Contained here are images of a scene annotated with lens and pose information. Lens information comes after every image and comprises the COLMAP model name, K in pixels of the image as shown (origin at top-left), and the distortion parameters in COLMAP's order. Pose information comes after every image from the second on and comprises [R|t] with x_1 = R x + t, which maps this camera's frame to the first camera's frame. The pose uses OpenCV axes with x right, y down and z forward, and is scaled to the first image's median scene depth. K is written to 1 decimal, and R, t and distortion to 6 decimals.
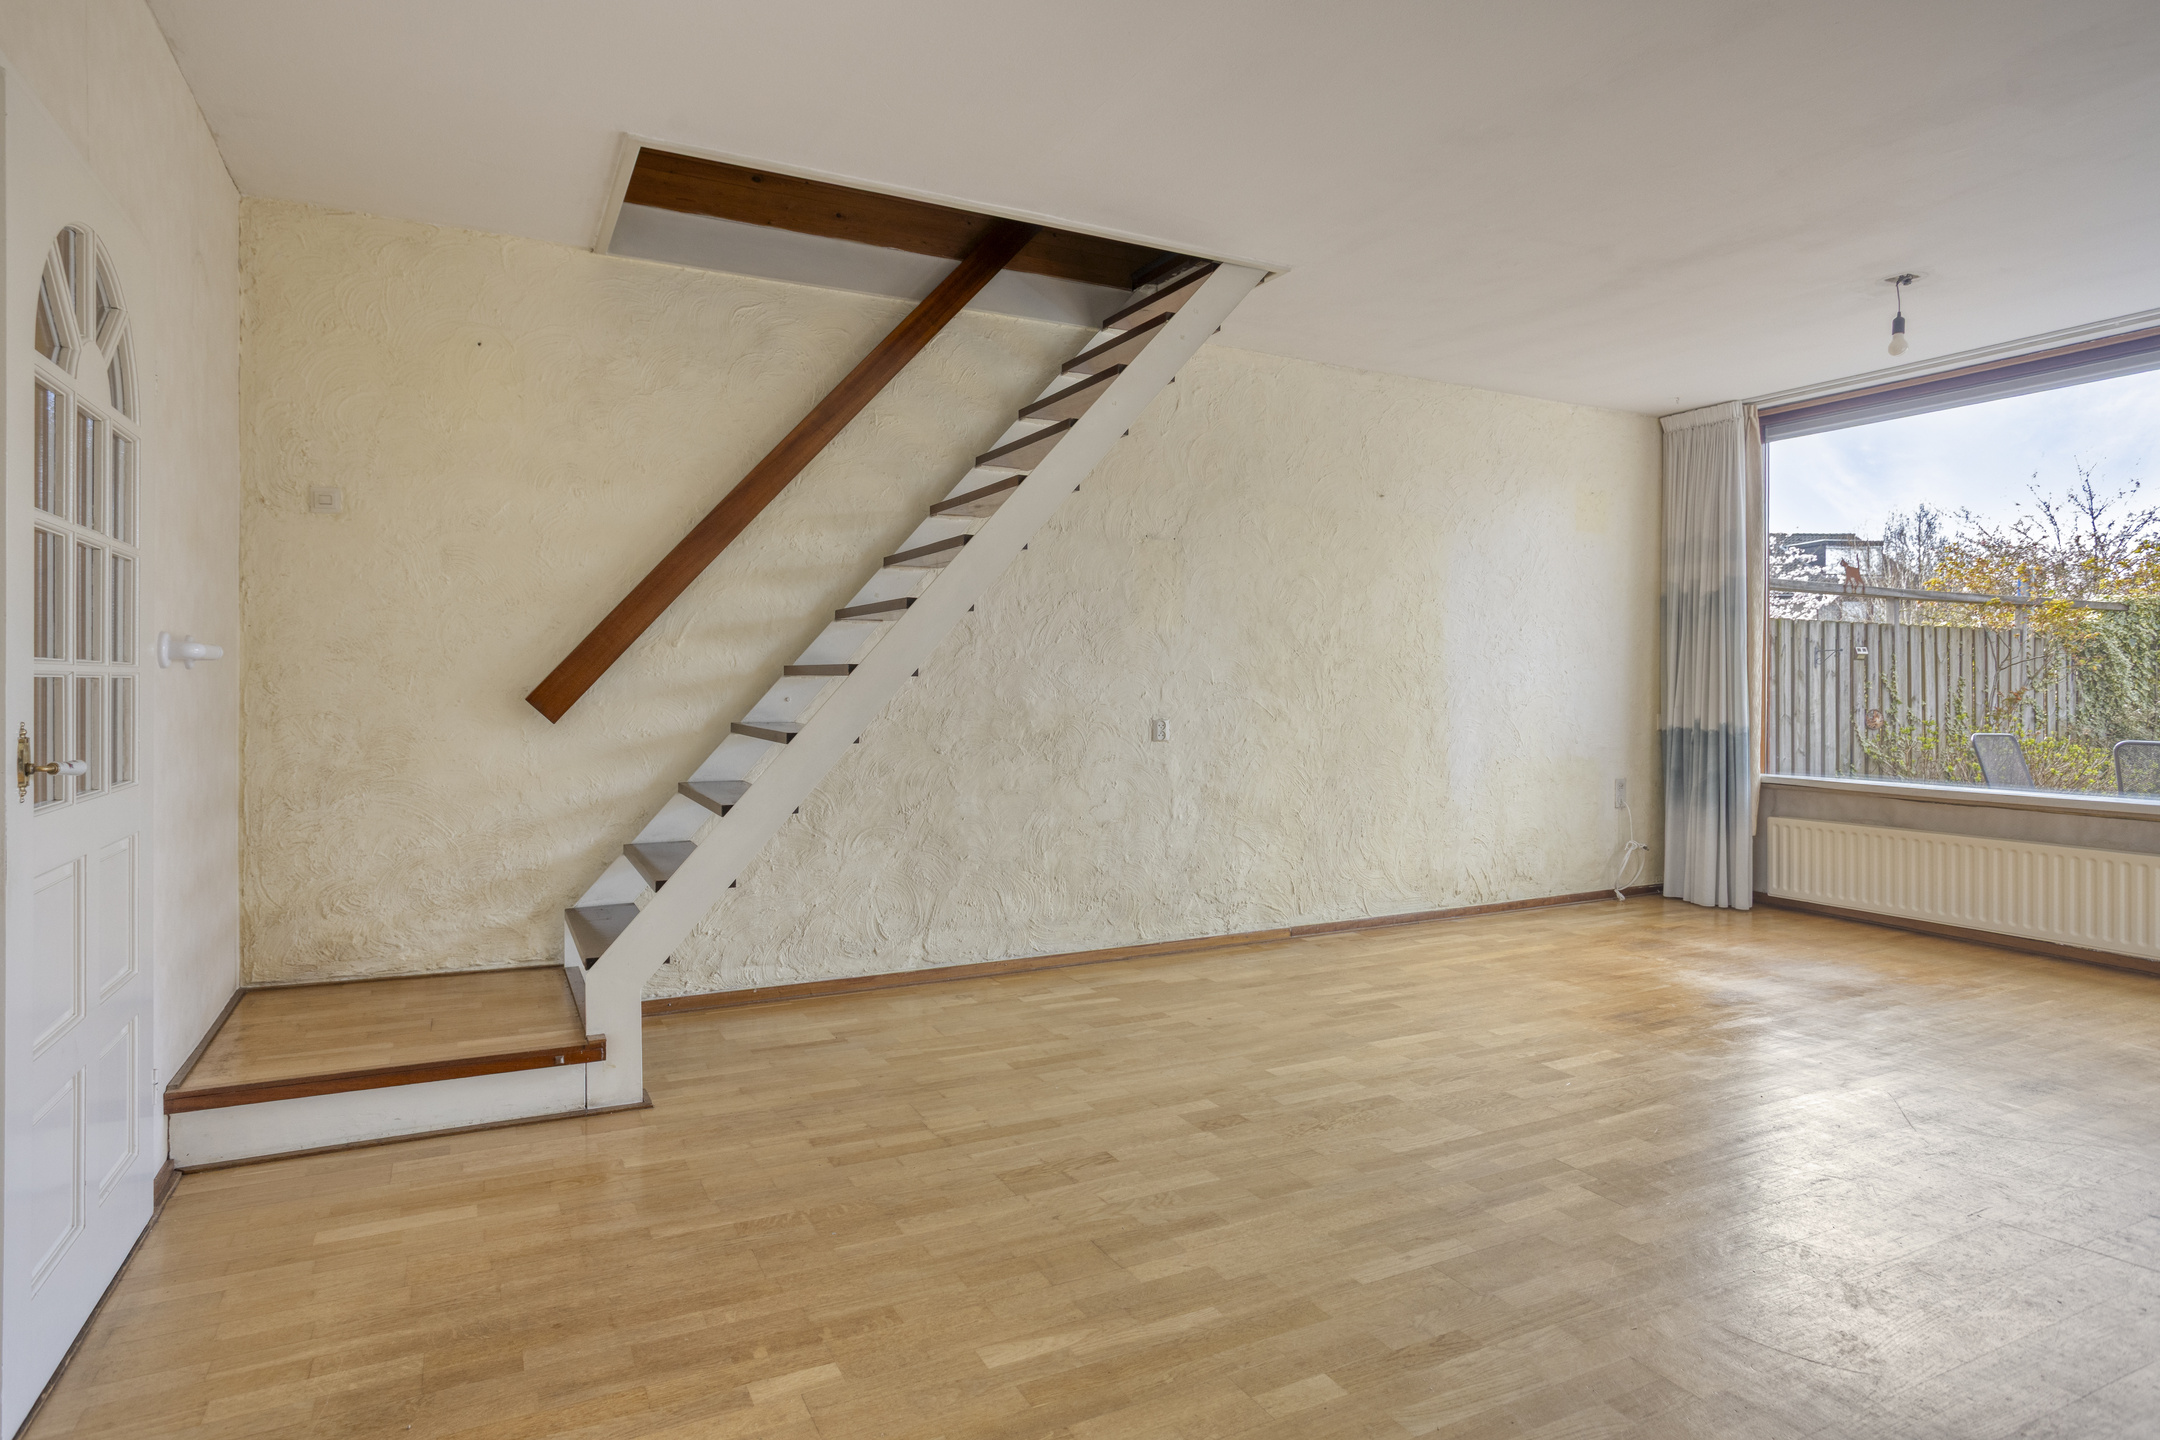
lens RADIAL K [[1229.3, 0, 1028.1], [0, 1229.3, 684.5], [0, 0, 1]] dist [0.000637, 0.001130]
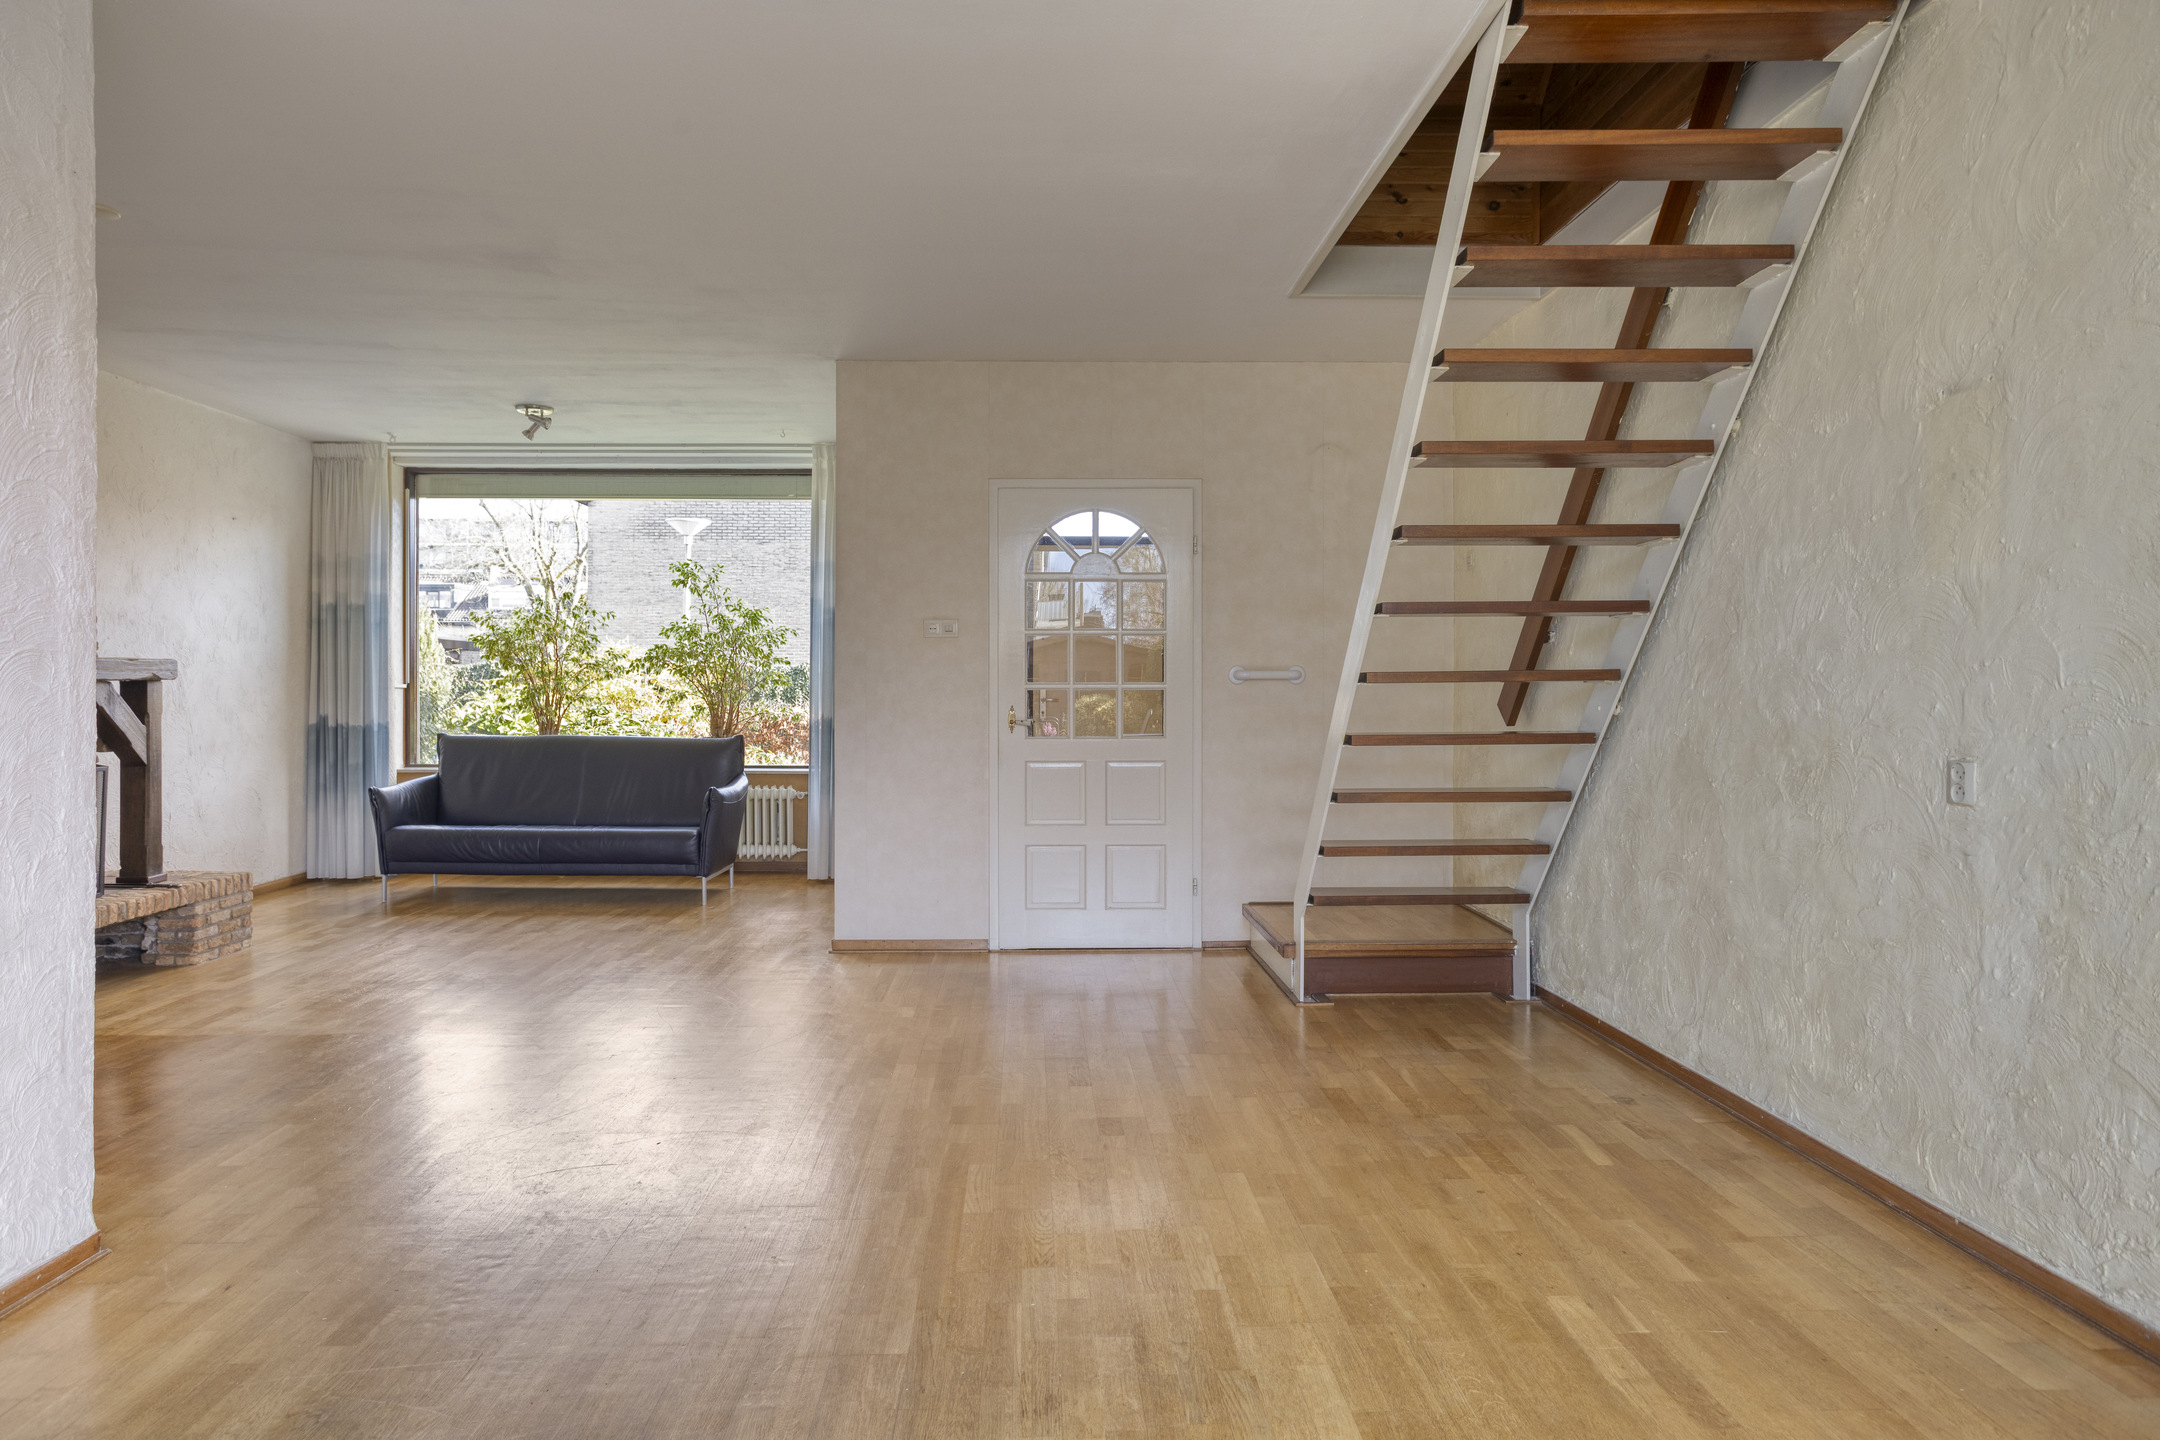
lens RADIAL K [[1378.6, 0, 1074.8], [0, 1378.6, 703.5], [0, 0, 1]] dist [-0.004896, 0.015794]
pose [[-0.424470, 0.006933, -0.905415, 0.684899], [0.001958, 0.999975, 0.006740, 0.001661], [0.905440, 0.001088, -0.424473, 0.836522]]
